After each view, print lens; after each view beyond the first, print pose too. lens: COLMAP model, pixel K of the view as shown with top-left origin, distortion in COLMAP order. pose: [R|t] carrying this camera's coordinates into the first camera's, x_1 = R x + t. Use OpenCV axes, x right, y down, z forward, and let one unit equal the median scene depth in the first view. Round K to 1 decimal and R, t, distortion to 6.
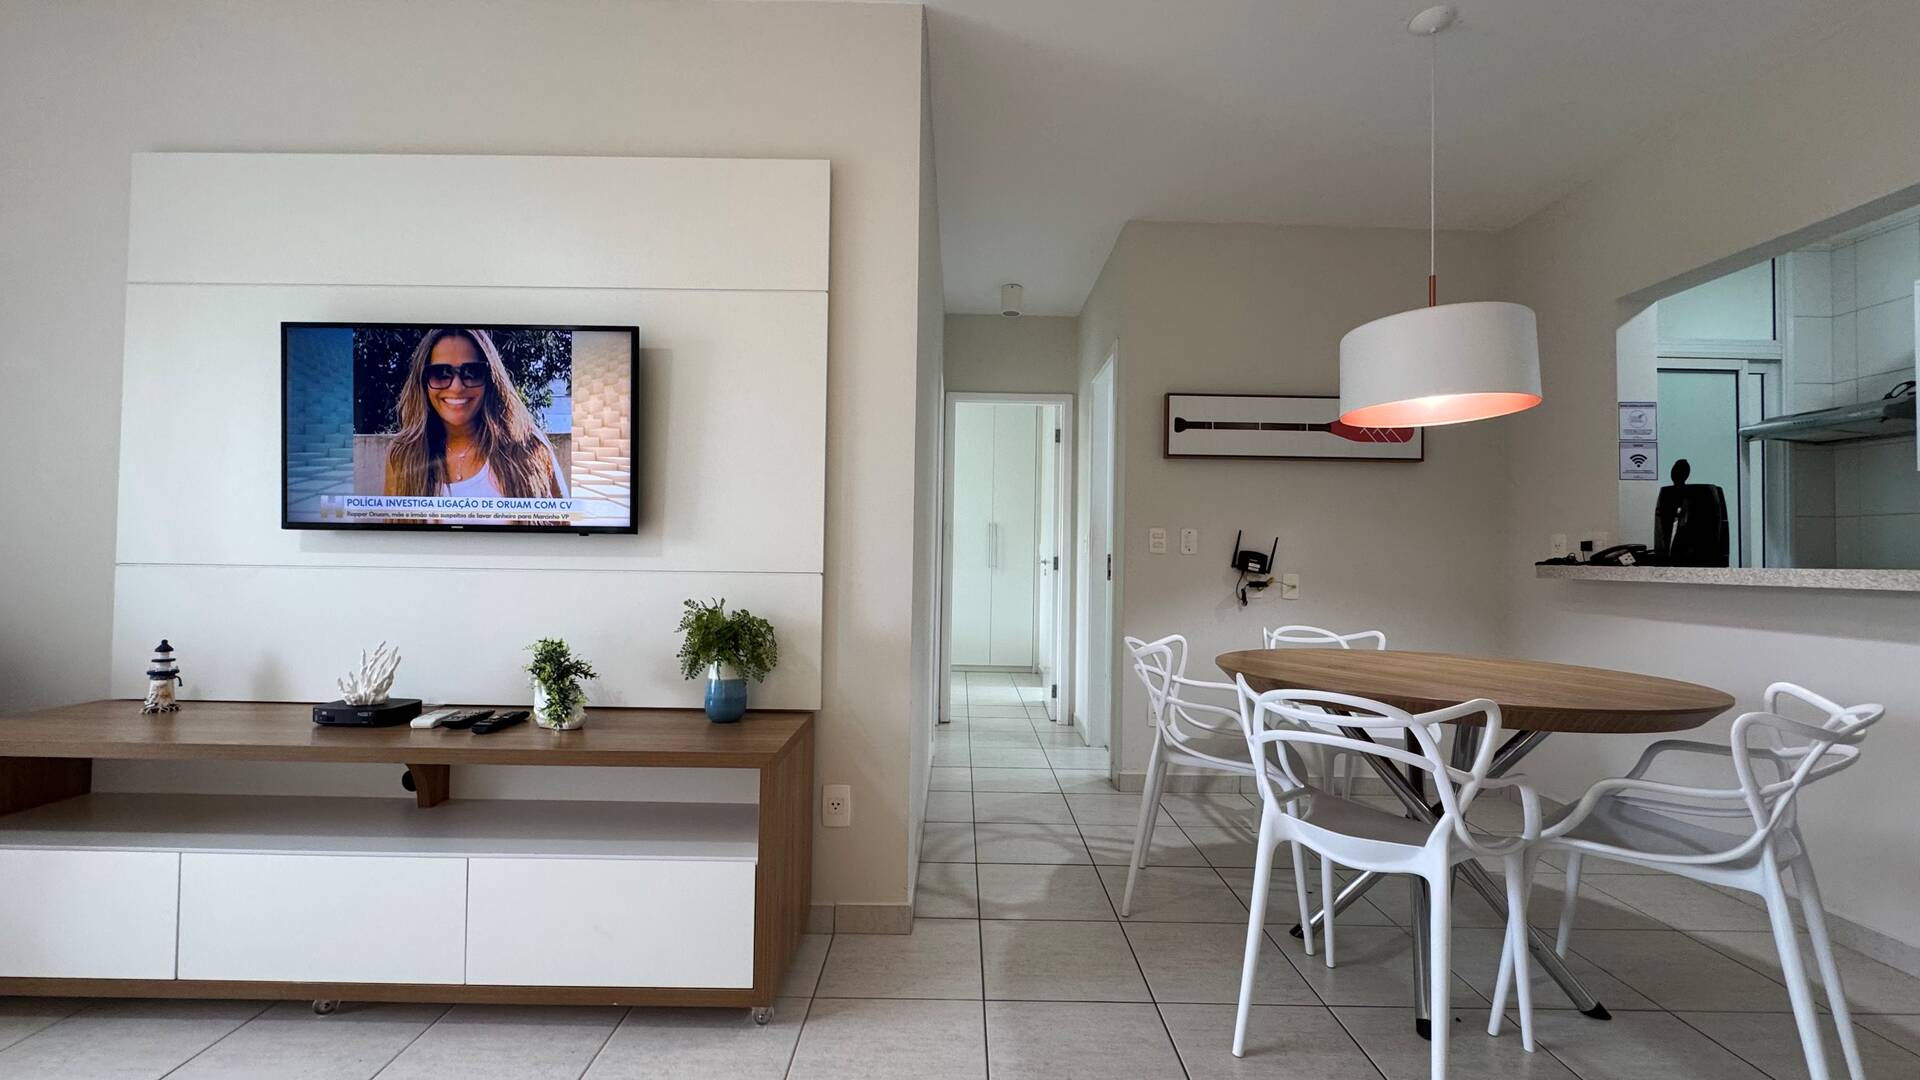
lens RADIAL K [[764.0, 0, 957.9], [0, 764.0, 540.5], [0, 0, 1]] dist [-0.003125, -0.000009]
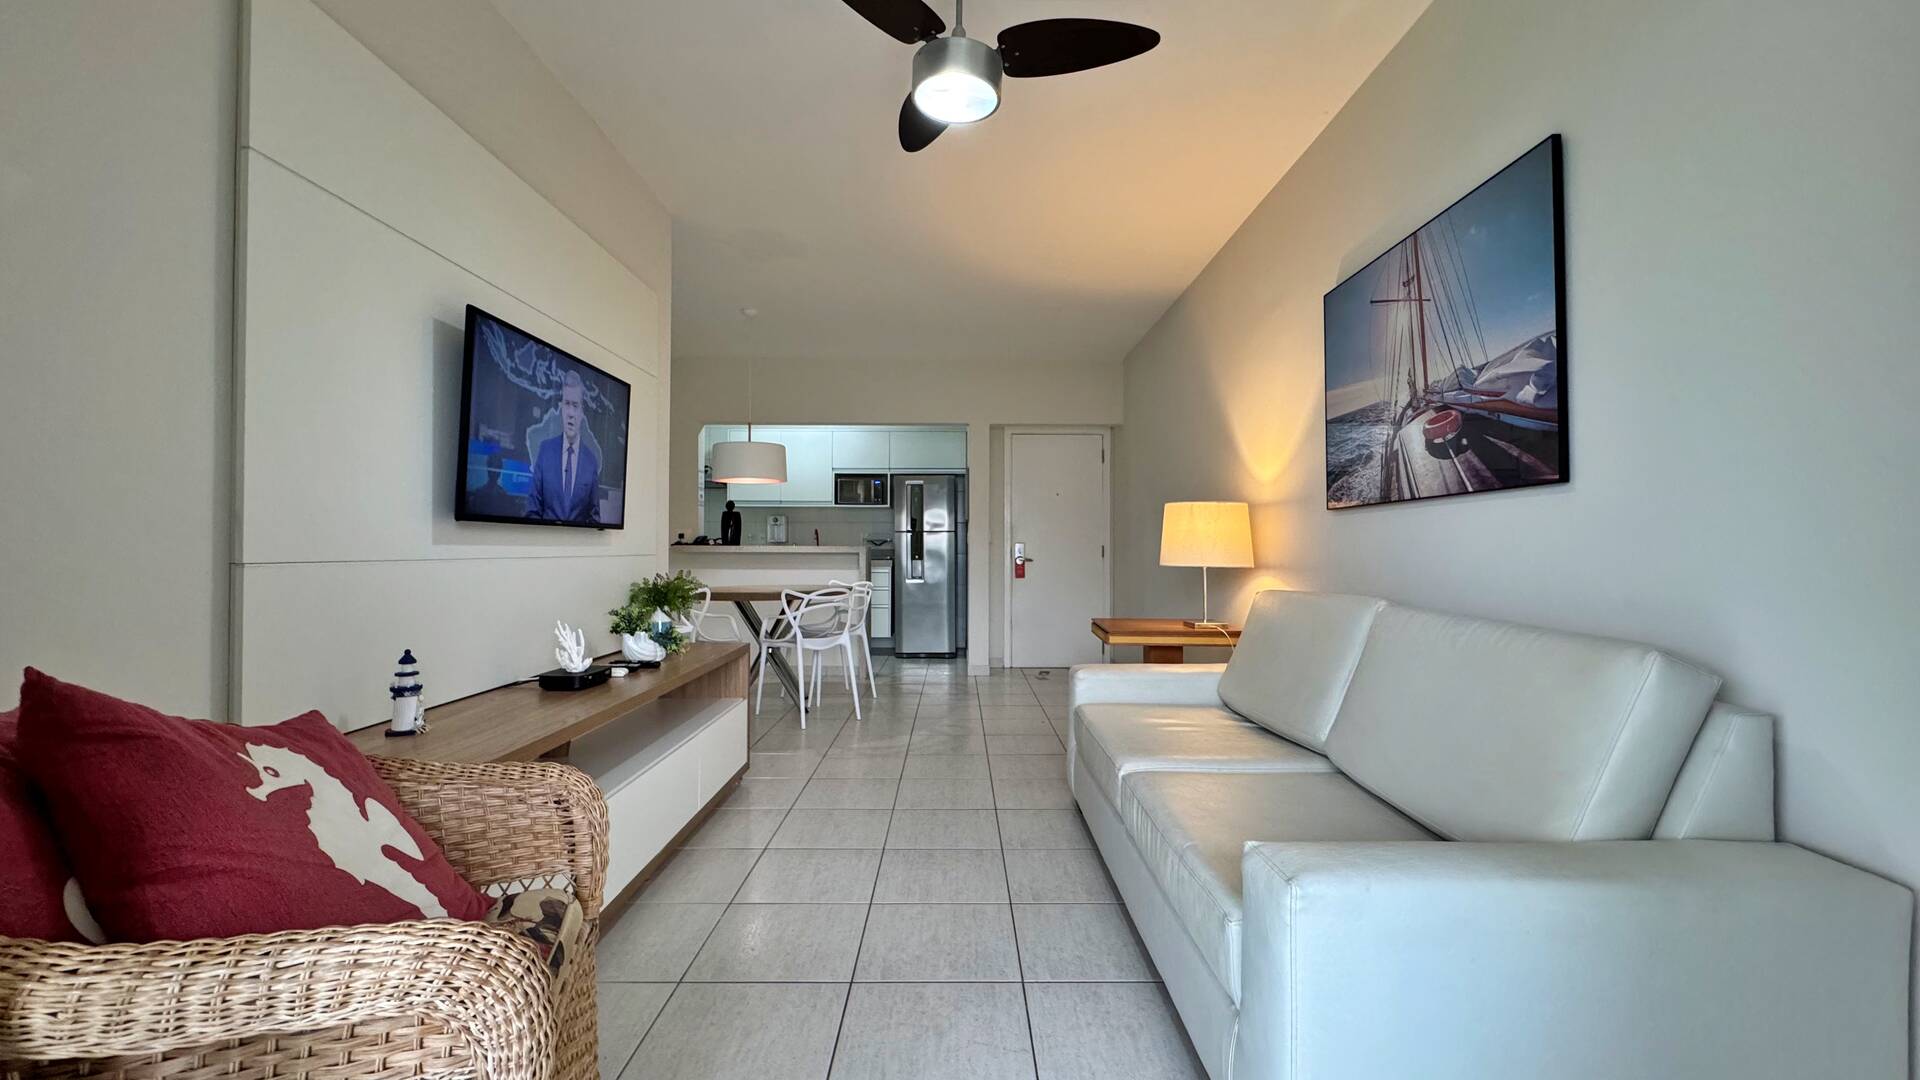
lens RADIAL K [[764.0, 0, 957.9], [0, 764.0, 540.5], [0, 0, 1]] dist [-0.003125, -0.000009]
pose [[0.000375, -0.002433, 0.999997, -1.399838], [-0.026726, 0.999640, 0.002442, -0.007119], [-0.999643, -0.026727, 0.000310, 0.283773]]
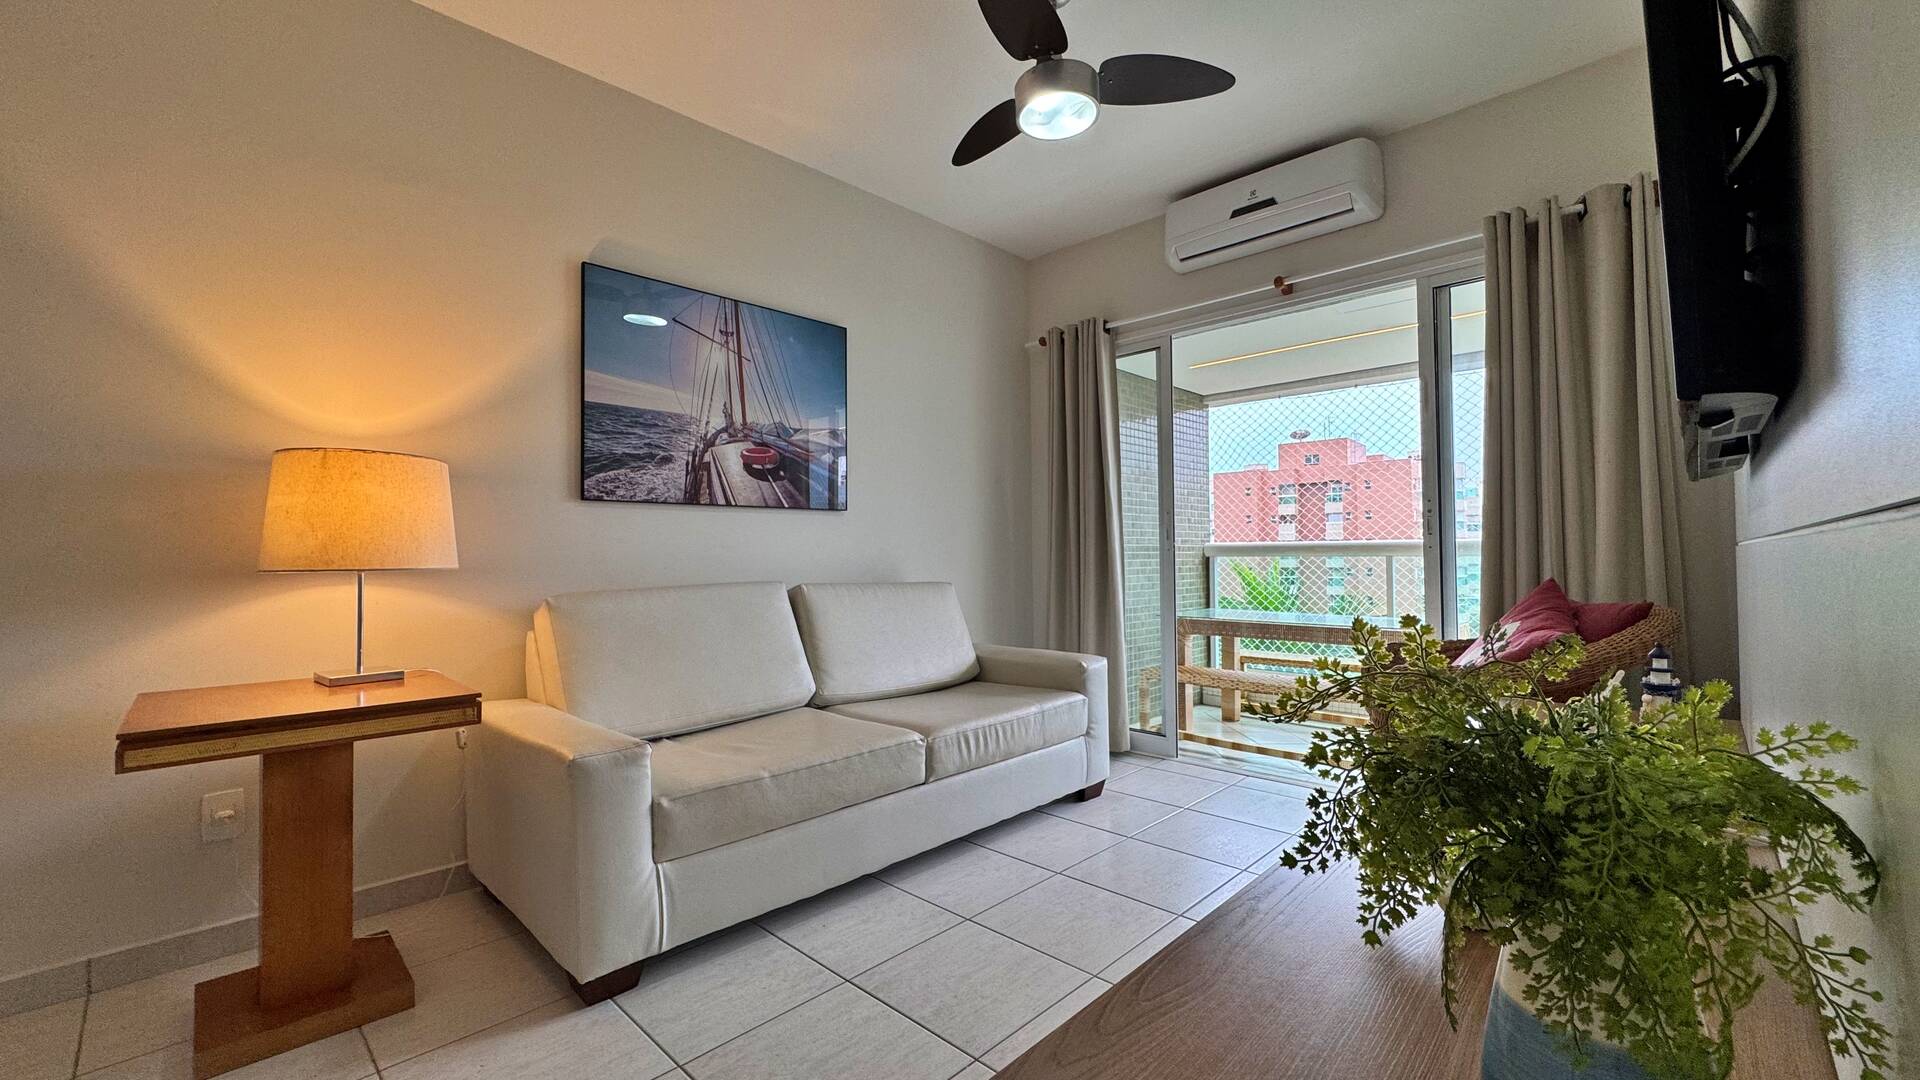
lens RADIAL K [[764.0, 0, 957.9], [0, 764.0, 540.5], [0, 0, 1]] dist [-0.003125, -0.000009]
pose [[-0.696862, -0.025013, -0.716769, -0.009119], [0.014017, 0.998726, -0.048479, 0.042037], [0.717068, -0.043830, -0.695623, 0.760447]]
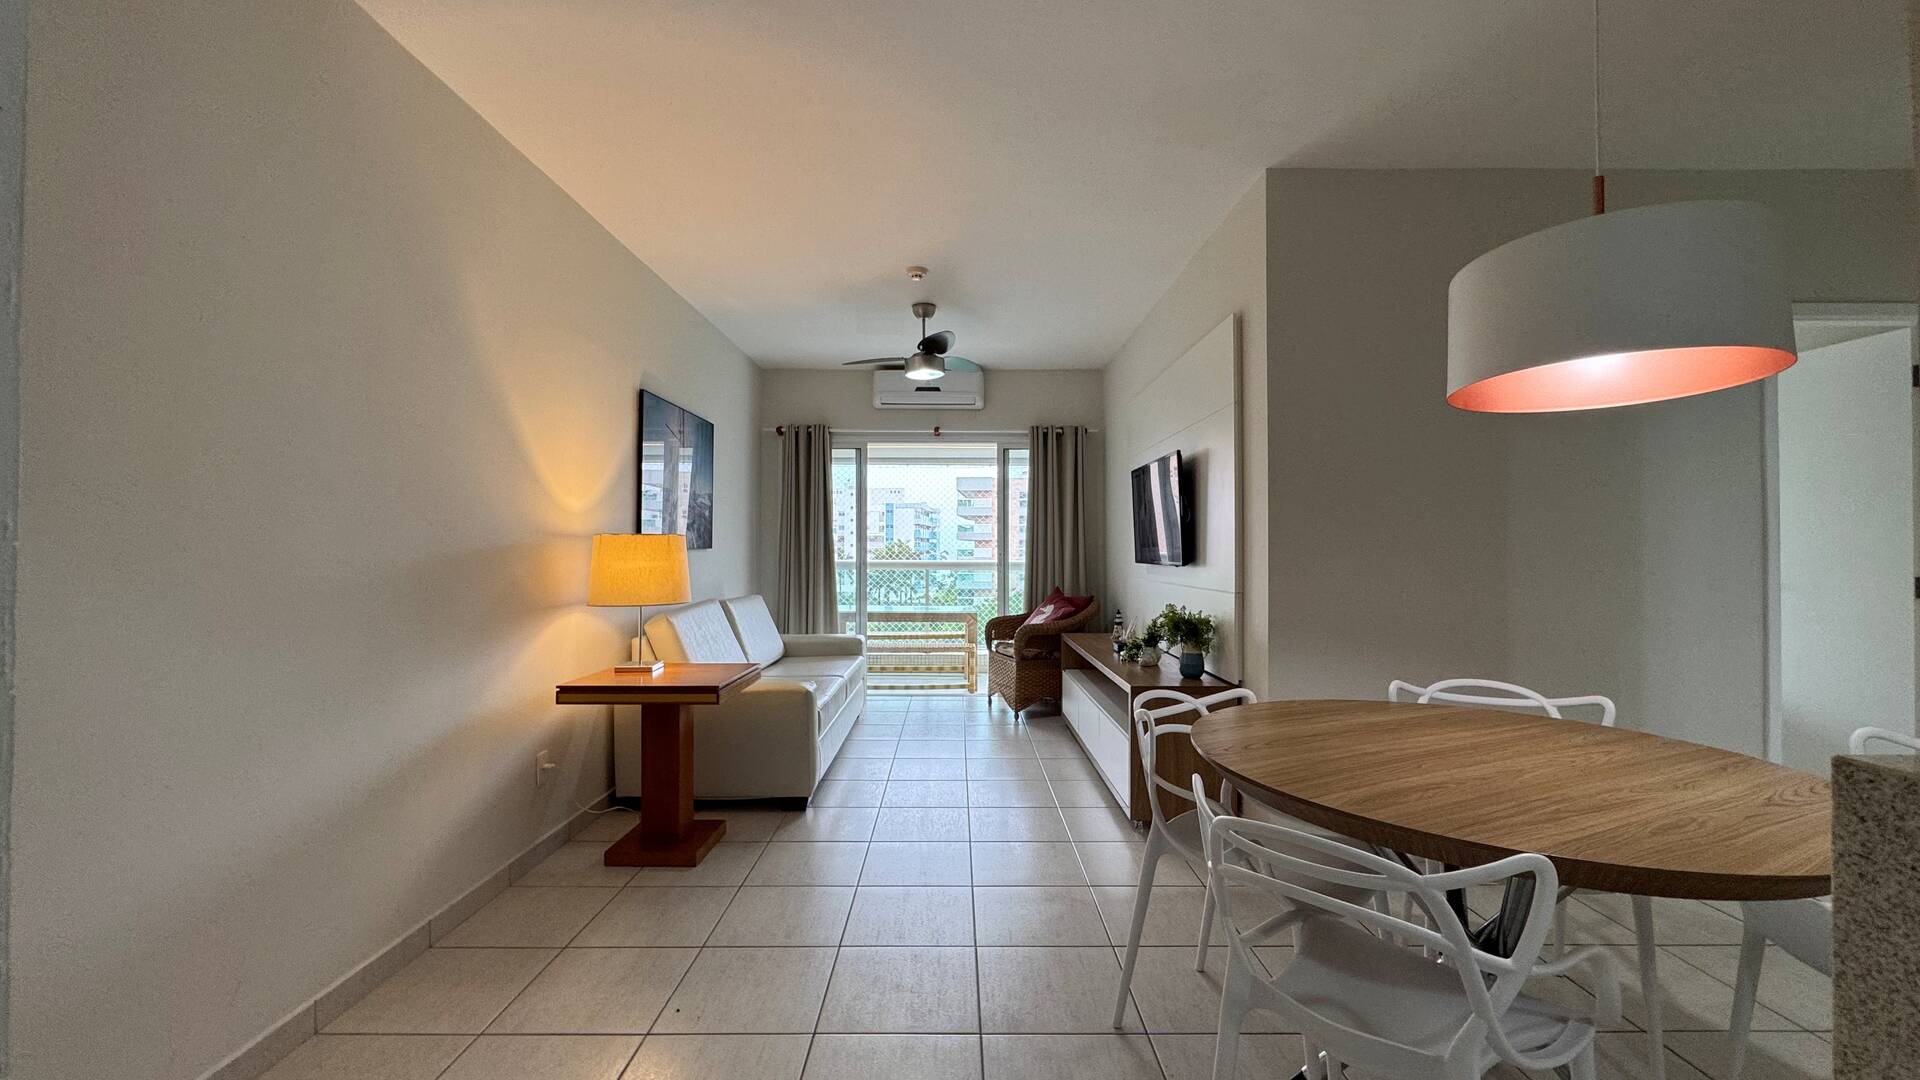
lens RADIAL K [[762.4, 0, 960.0], [0, 762.4, 540.0], [0, 0, 1]] dist [-0.000433, 0.000060]
pose [[0.002740, -0.028490, -0.999590, 1.026406], [0.023215, 0.999326, -0.028419, -0.023098], [0.999727, -0.023127, 0.003400, 0.364512]]
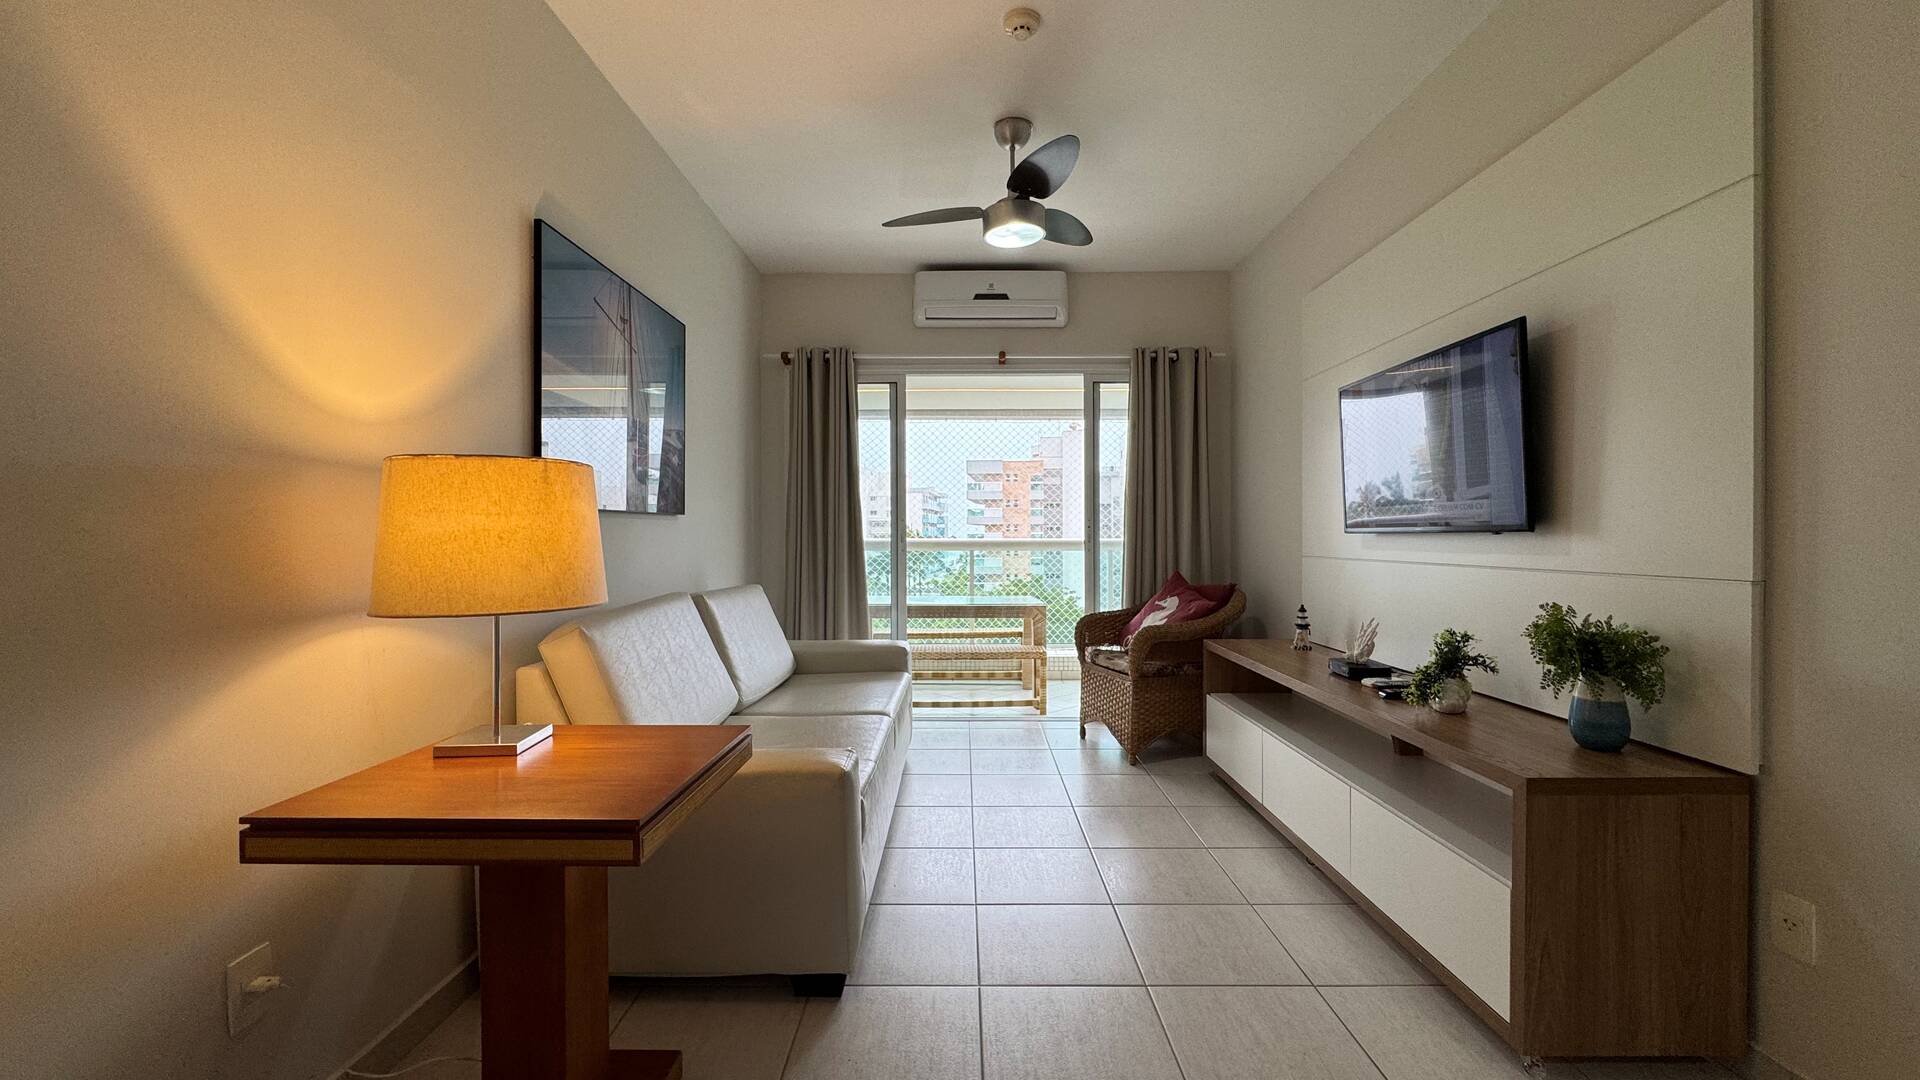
lens RADIAL K [[764.0, 0, 957.9], [0, 764.0, 540.5], [0, 0, 1]] dist [-0.003125, -0.000009]
pose [[-0.009107, -0.008519, -0.999922, 0.416879], [0.026480, 0.999611, -0.008757, -0.006080], [0.999608, -0.026558, -0.008878, 0.220855]]
